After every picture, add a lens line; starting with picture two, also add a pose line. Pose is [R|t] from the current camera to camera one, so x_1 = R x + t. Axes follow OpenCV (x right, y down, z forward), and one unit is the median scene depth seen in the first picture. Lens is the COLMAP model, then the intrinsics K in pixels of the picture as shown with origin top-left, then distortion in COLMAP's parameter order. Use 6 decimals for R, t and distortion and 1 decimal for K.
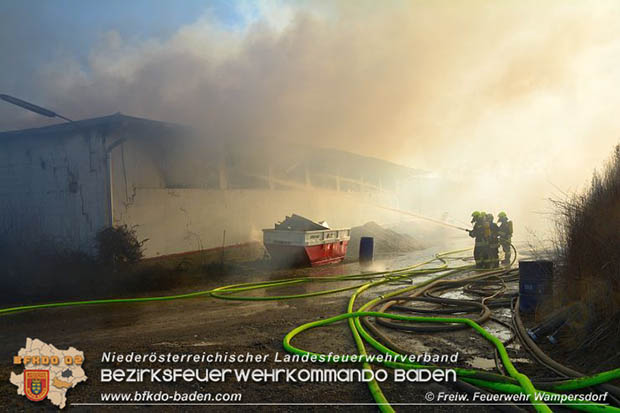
lens RADIAL K [[486.3, 0, 310.0], [0, 486.3, 206.5], [0, 0, 1]] dist [-0.000433, -0.001452]
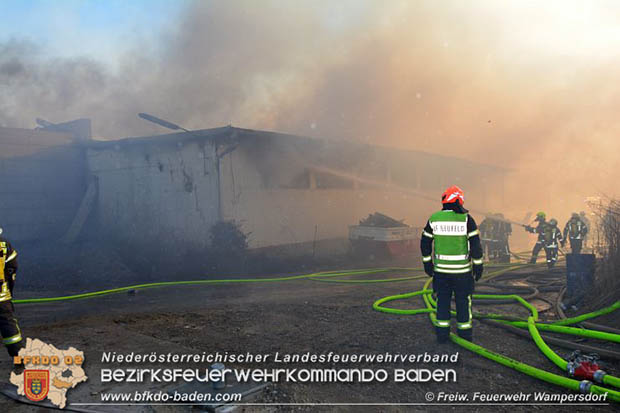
lens RADIAL K [[563.2, 0, 310.0], [0, 563.2, 206.5], [0, 0, 1]] dist [-0.006007, -0.003265]
pose [[0.990364, 0.009062, -0.138190, -0.007451], [-0.007986, 0.999933, 0.008343, -0.007151], [0.138257, -0.007159, 0.990371, -0.314455]]
